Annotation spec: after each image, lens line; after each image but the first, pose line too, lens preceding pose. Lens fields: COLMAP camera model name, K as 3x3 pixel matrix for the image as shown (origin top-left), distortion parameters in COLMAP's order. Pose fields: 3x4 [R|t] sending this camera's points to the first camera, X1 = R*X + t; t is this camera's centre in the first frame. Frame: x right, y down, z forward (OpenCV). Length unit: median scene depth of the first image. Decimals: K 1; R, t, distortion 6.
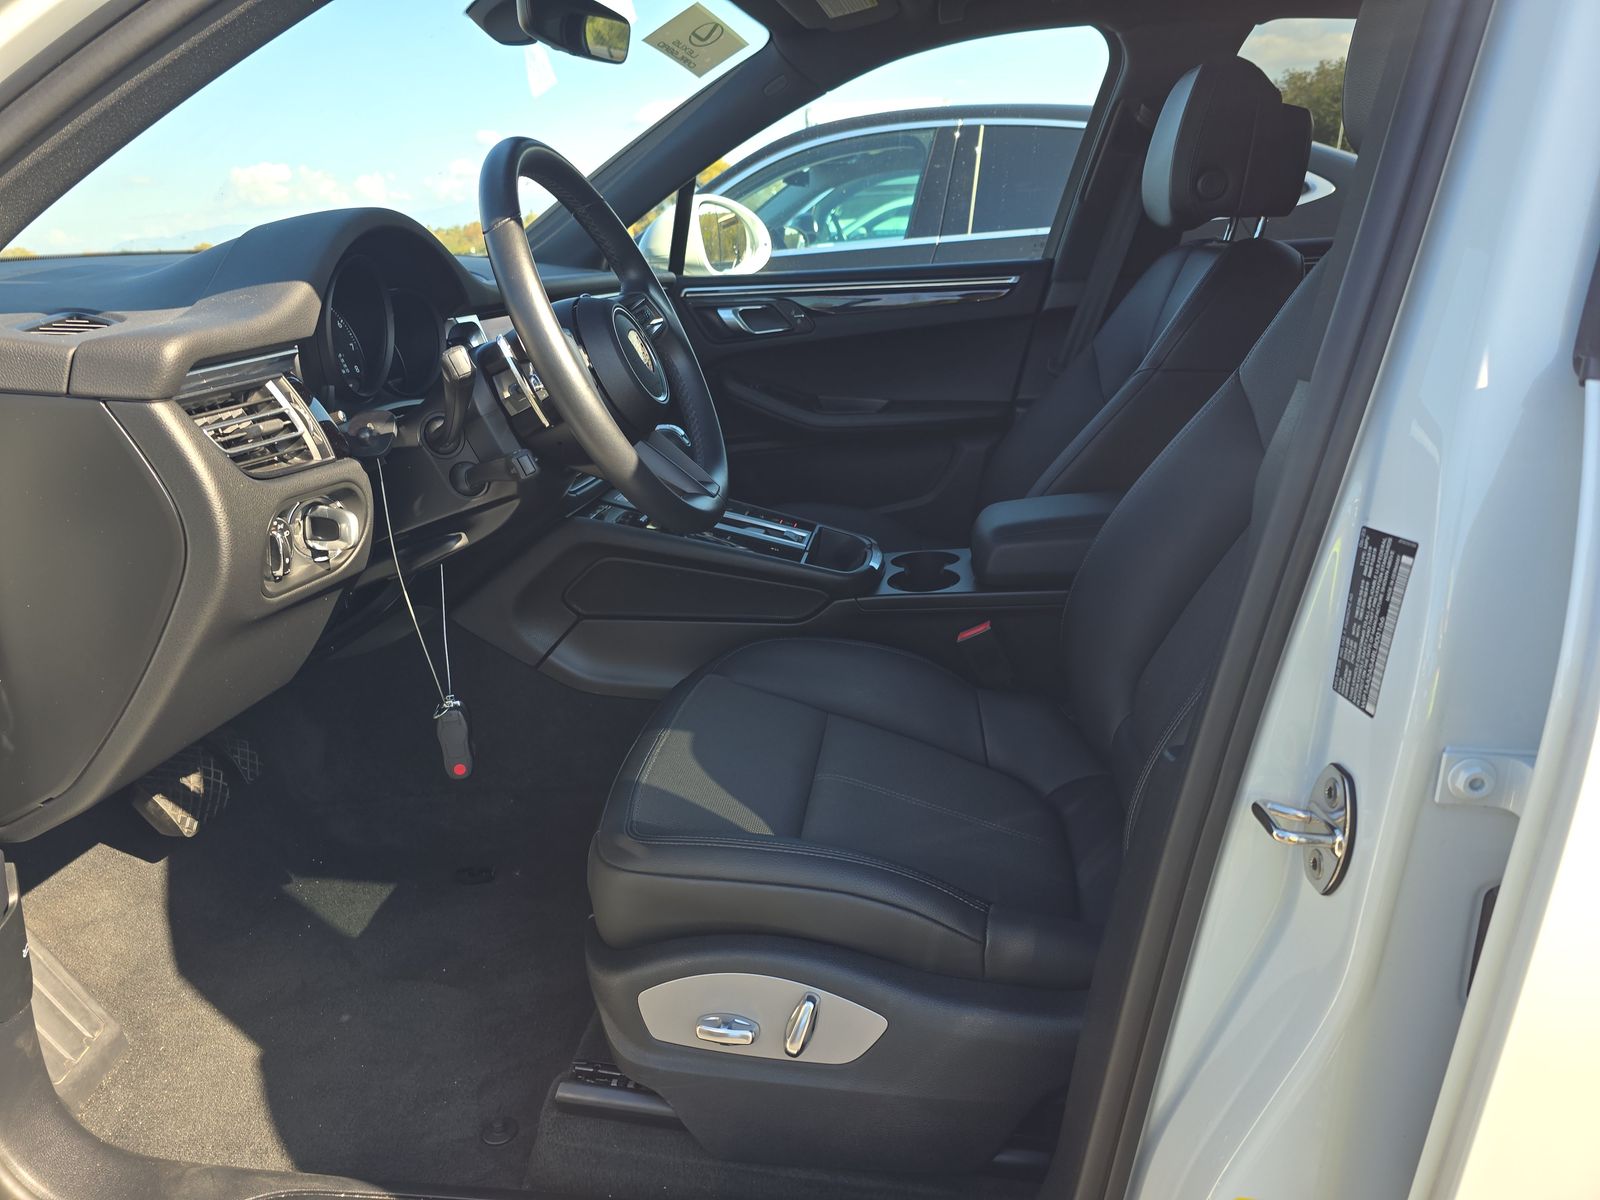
lens RADIAL K [[1077.9, 0, 816.8], [0, 1077.9, 587.0], [0, 0, 1]] dist [0.043861, -0.019363]
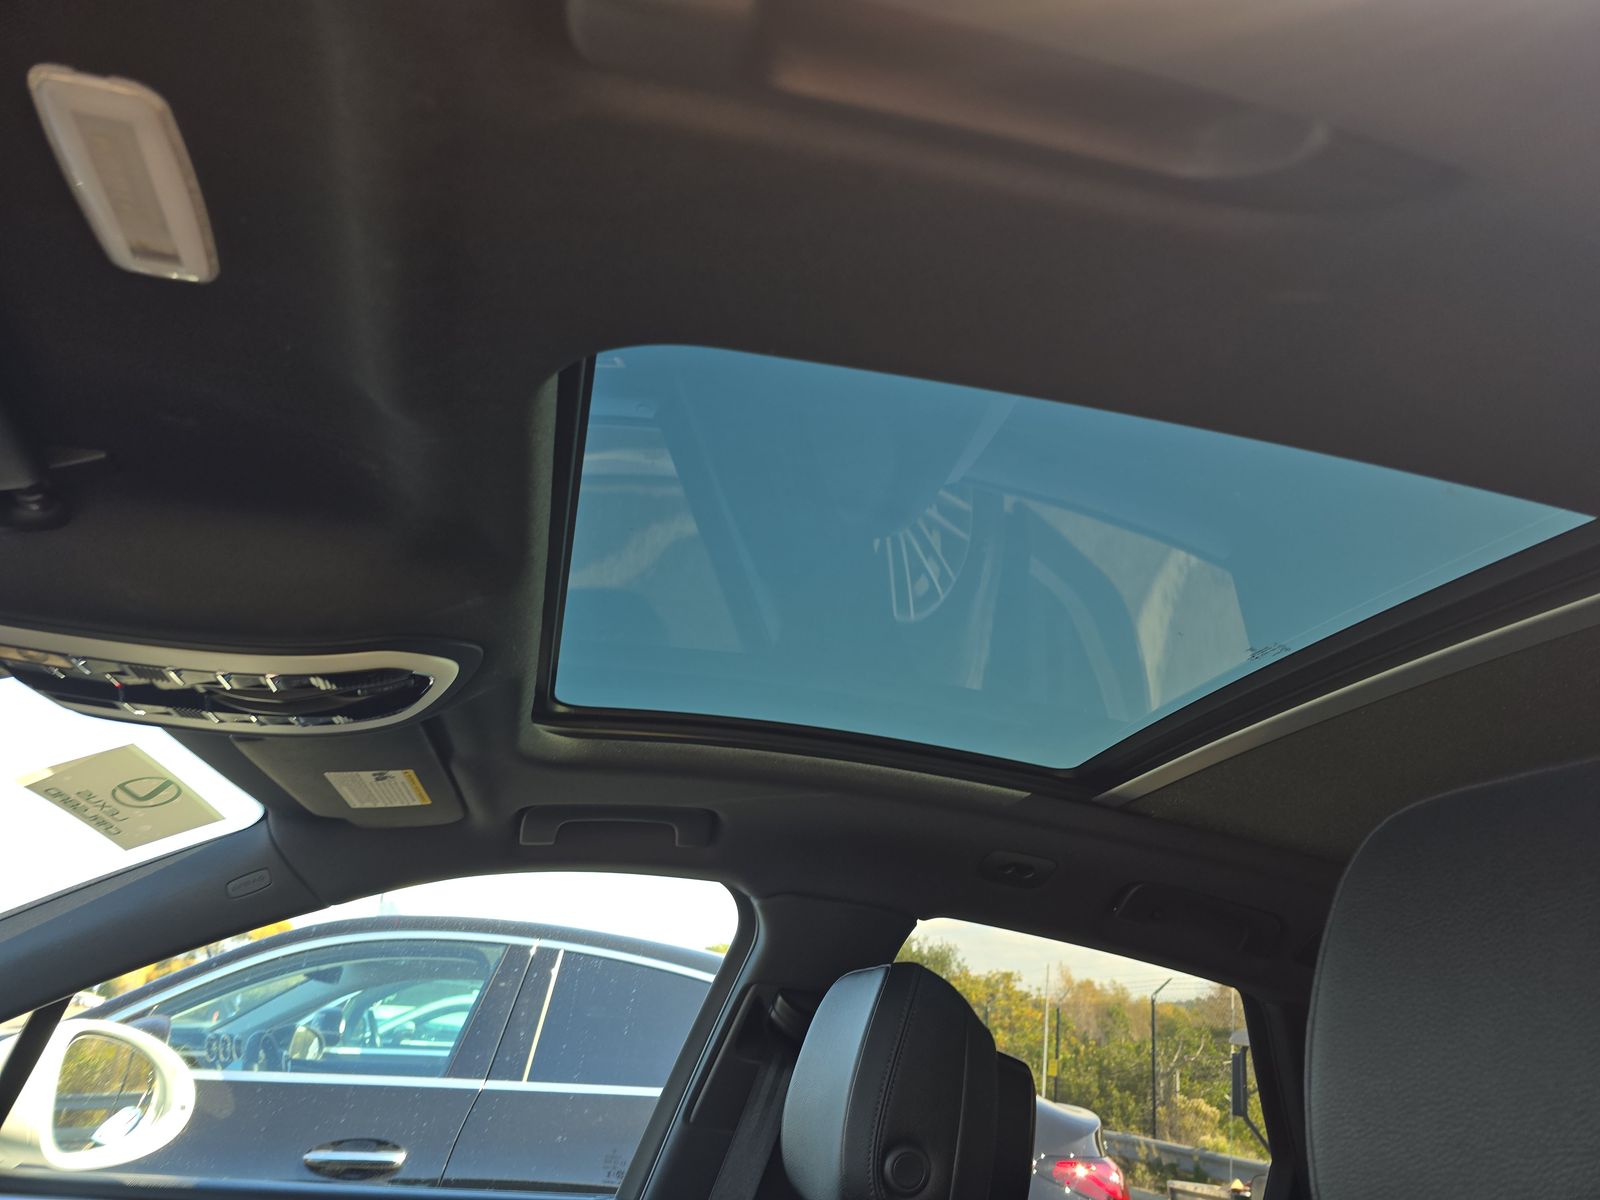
lens RADIAL K [[1077.9, 0, 809.6], [0, 1077.9, 591.3], [0, 0, 1]] dist [0.043861, -0.019363]
pose [[0.927279, 0.248694, 0.279831, 0.024986], [-0.007415, 0.759522, -0.650439, -0.089806], [-0.374298, 0.601064, 0.706133, 0.162450]]
